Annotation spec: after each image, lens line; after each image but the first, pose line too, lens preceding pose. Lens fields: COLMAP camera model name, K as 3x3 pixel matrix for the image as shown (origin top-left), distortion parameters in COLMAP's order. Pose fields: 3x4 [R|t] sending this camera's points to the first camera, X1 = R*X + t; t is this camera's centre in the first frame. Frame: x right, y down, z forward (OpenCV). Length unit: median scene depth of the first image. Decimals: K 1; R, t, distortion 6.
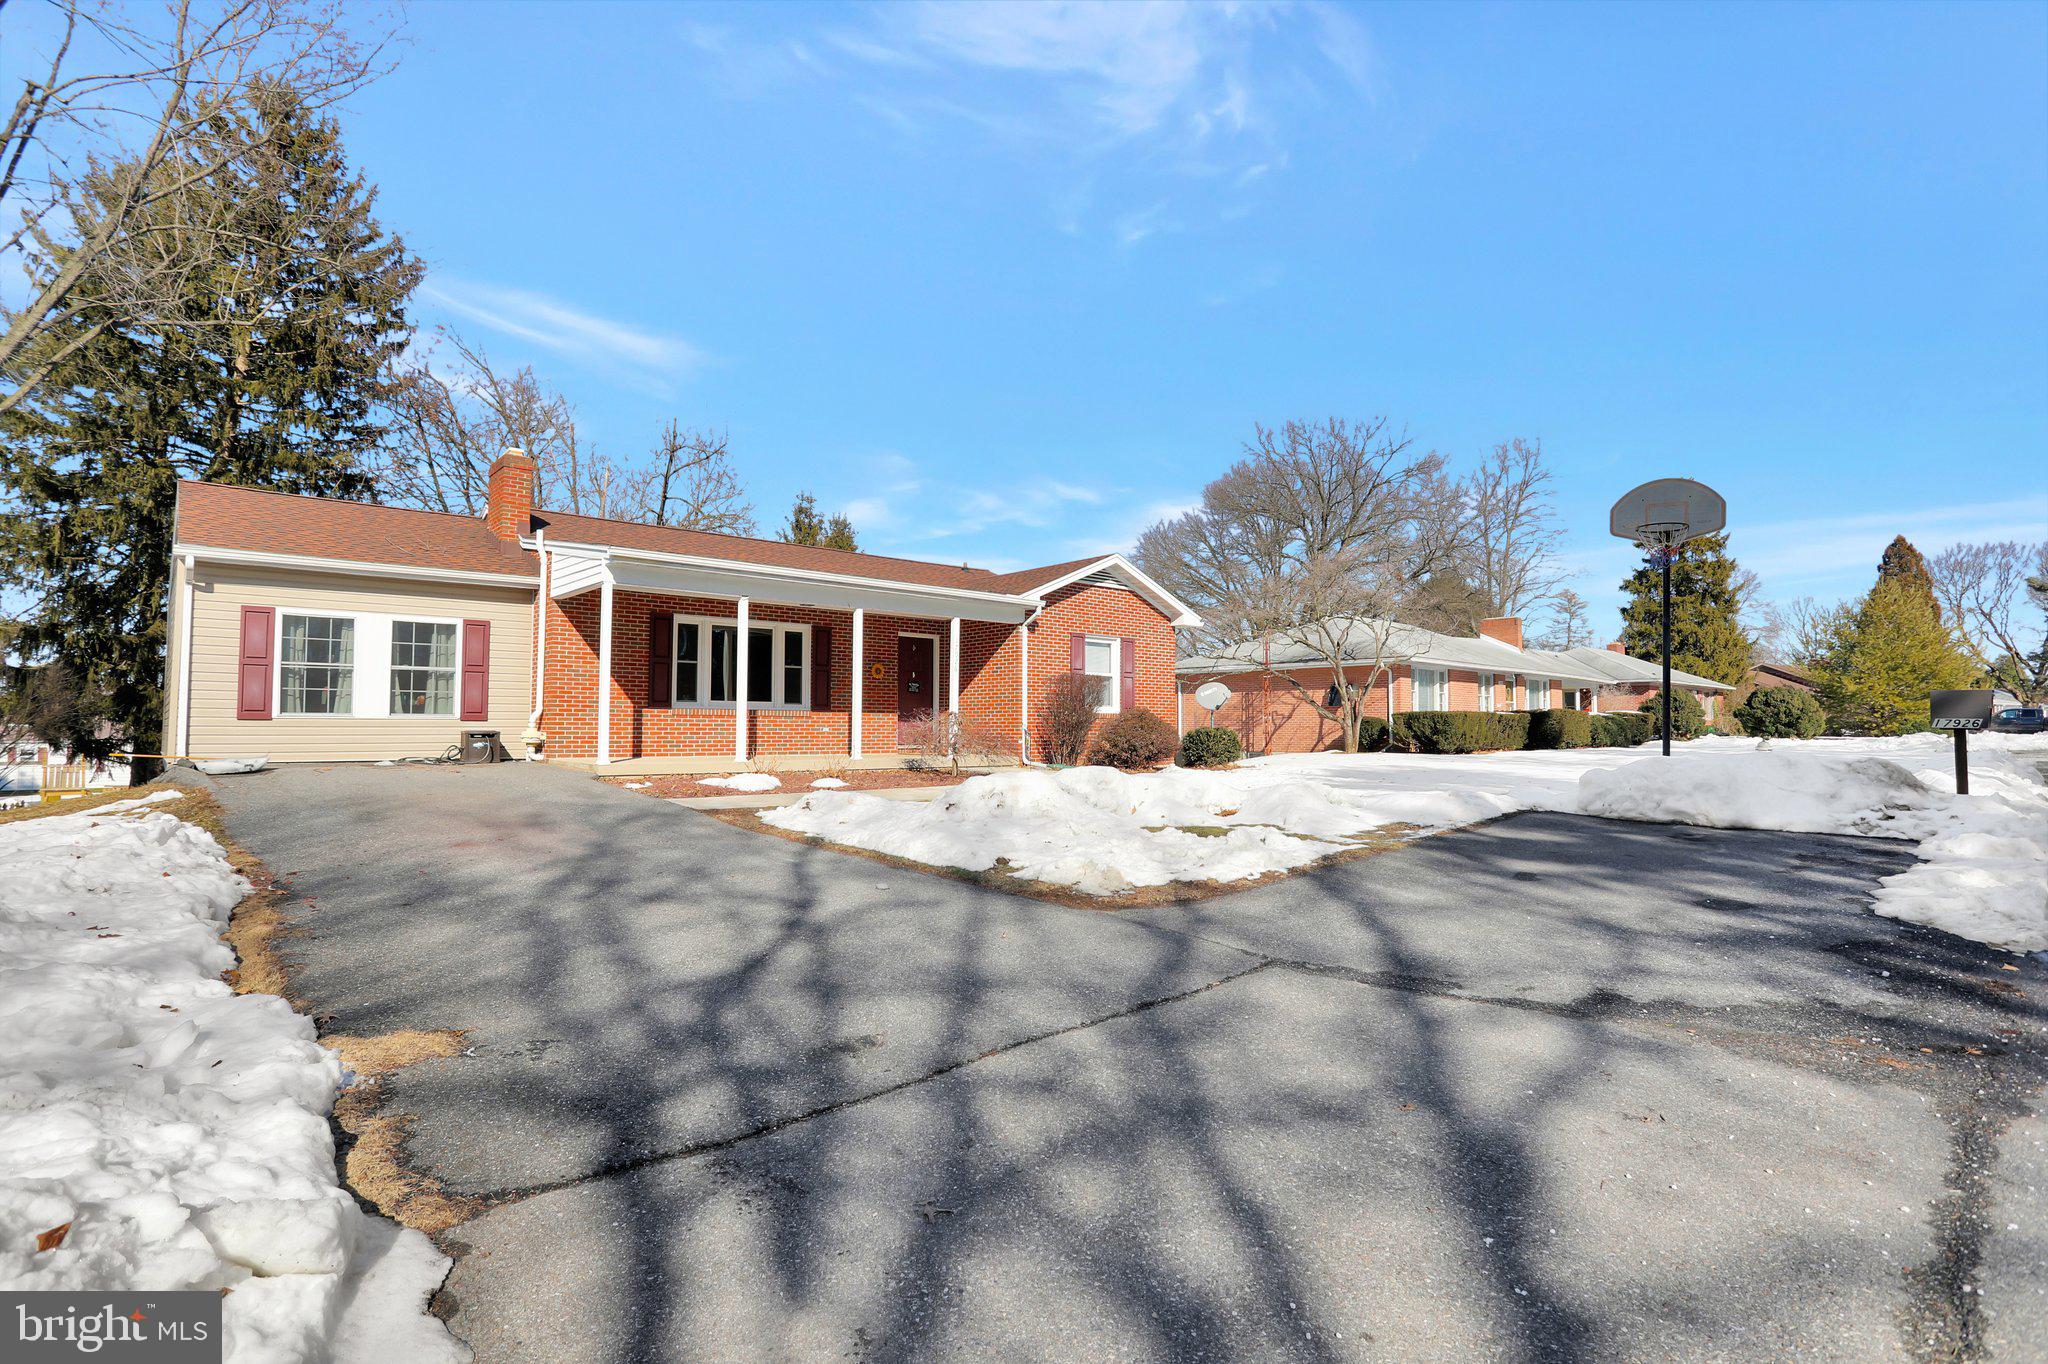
lens RADIAL K [[1004.5, 0, 1018.7], [0, 1004.5, 672.5], [0, 0, 1]] dist [-0.033904, 0.012170]
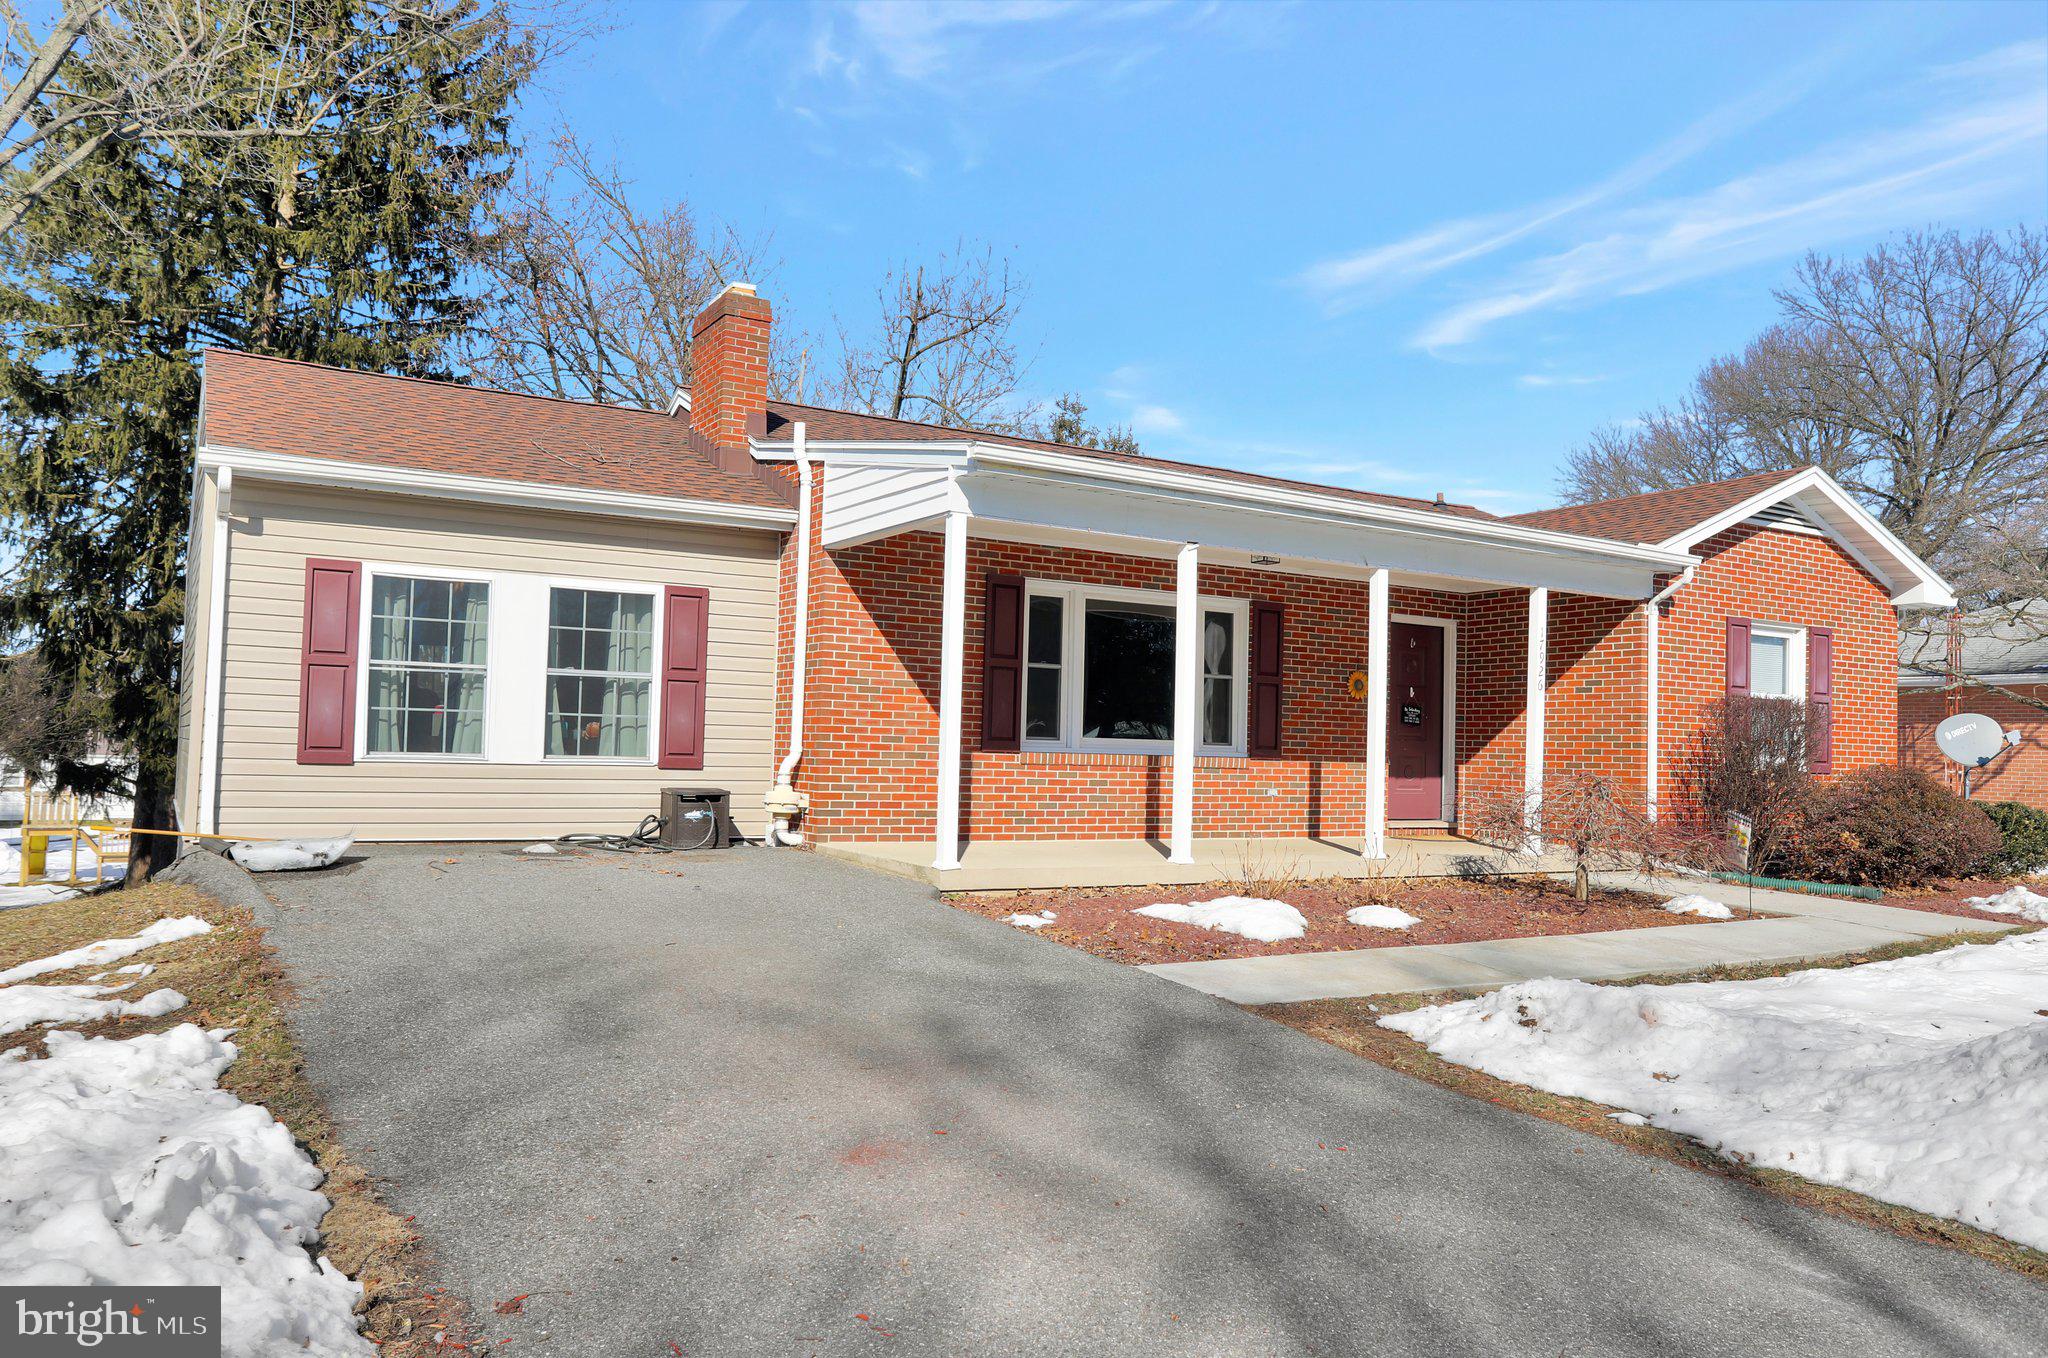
lens RADIAL K [[1447.1, 0, 1024.0], [0, 1447.1, 679.0], [0, 0, 1]] dist [-0.004860, 0.006411]
pose [[0.982762, 0.013909, -0.184353, -0.163368], [-0.013106, 0.999899, 0.005574, -0.006645], [0.184412, -0.003062, 0.982844, 0.187912]]
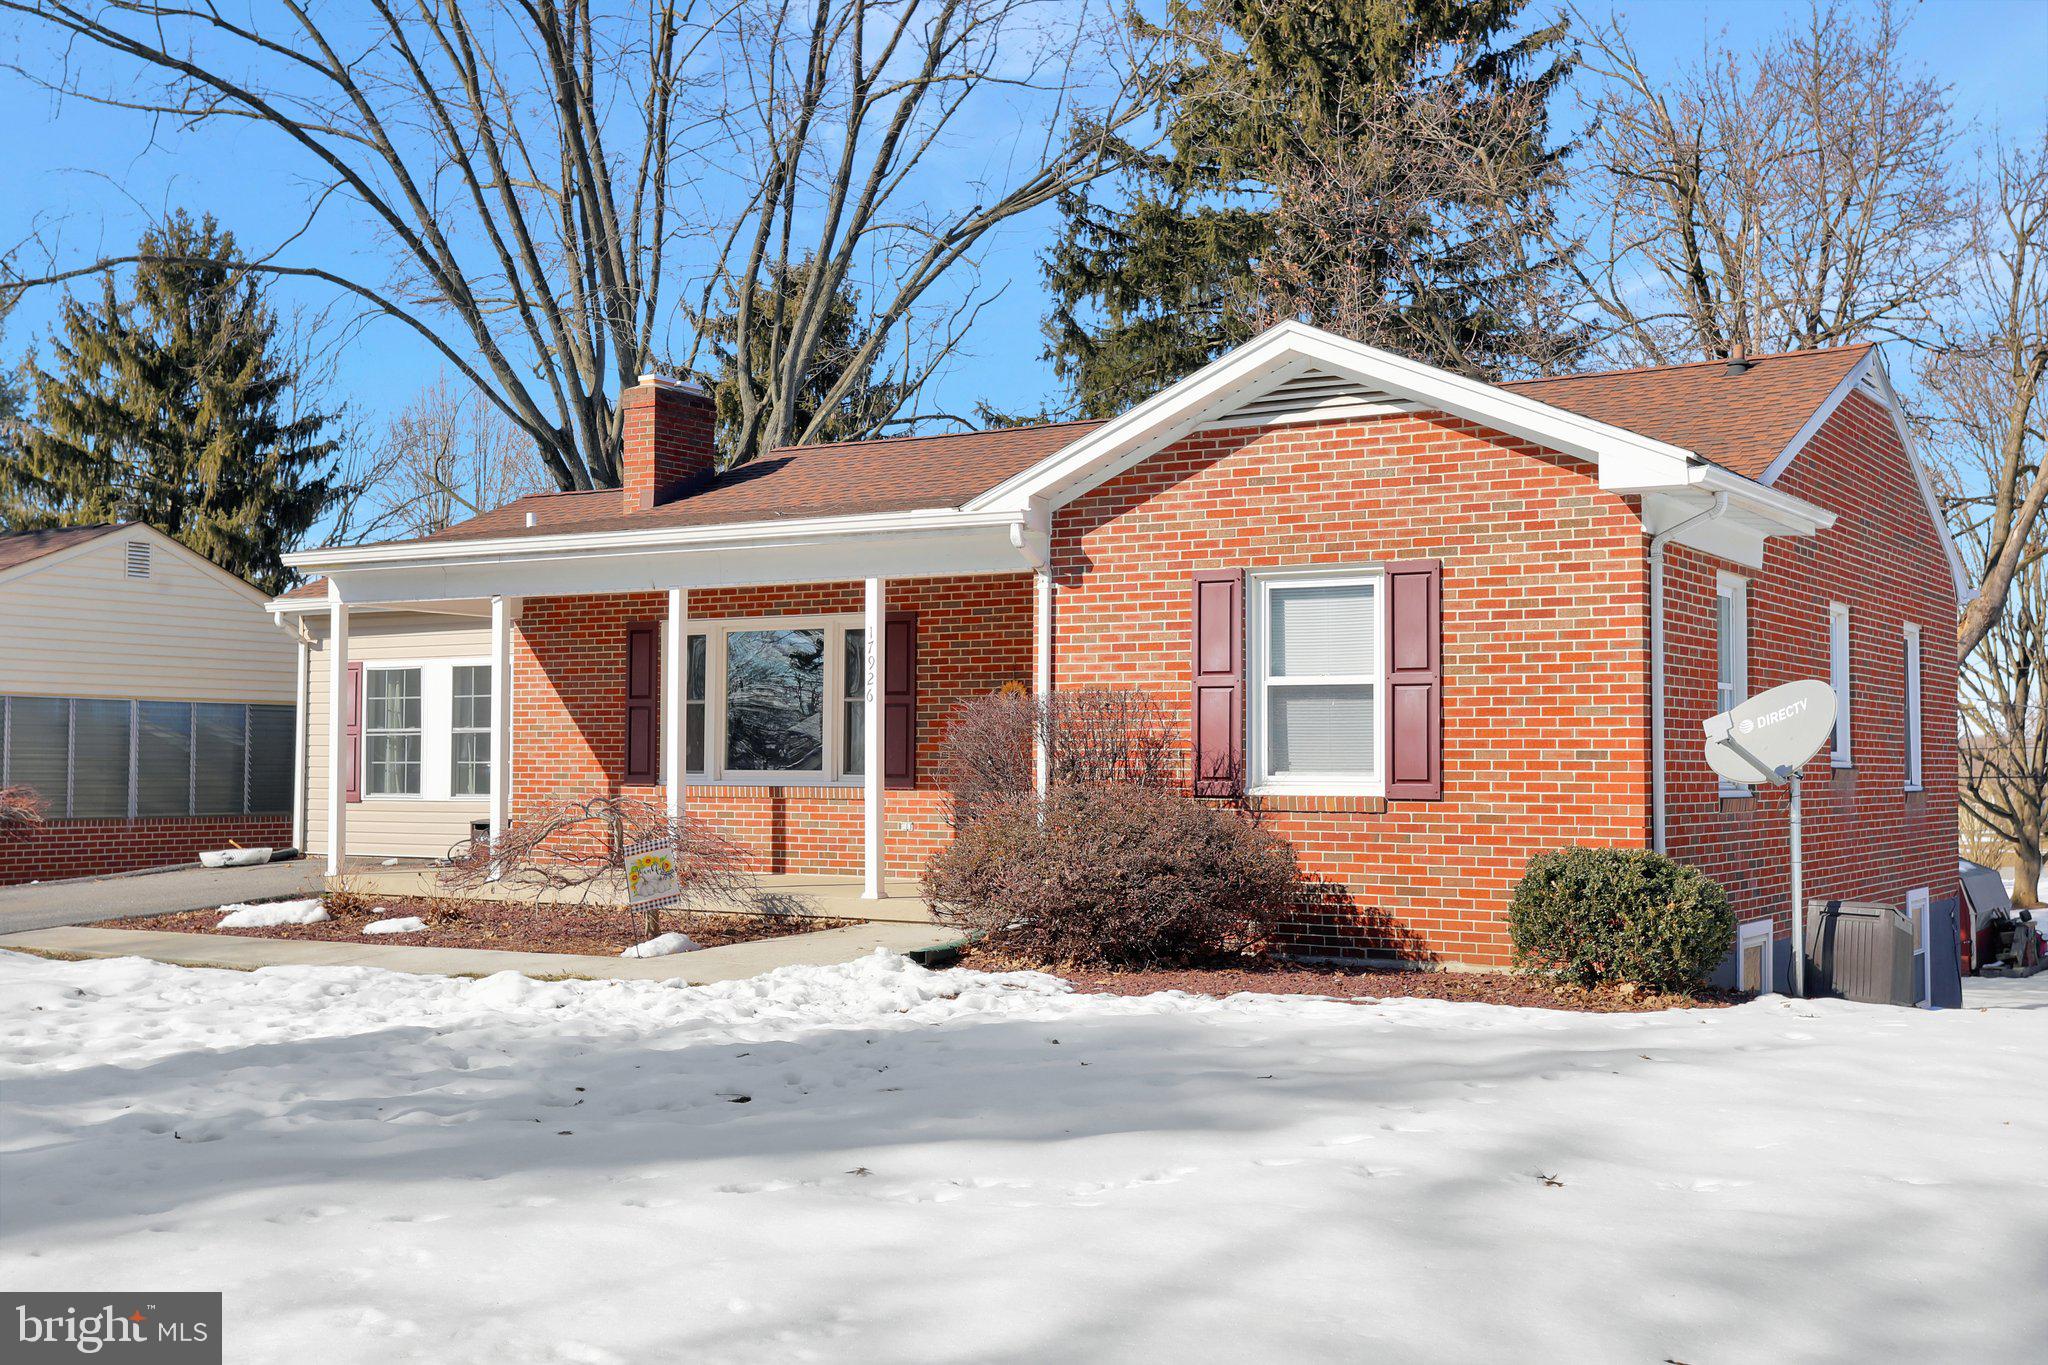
lens RADIAL K [[2256.0, 0, 1024.0], [0, 2256.0, 682.5], [0, 0, 1]] dist [0.100119, 0.000344]
pose [[0.264410, -0.039436, -0.963604, 0.805295], [0.048957, 0.998424, -0.027427, 0.018923], [0.963167, -0.039923, 0.265924, 0.709593]]
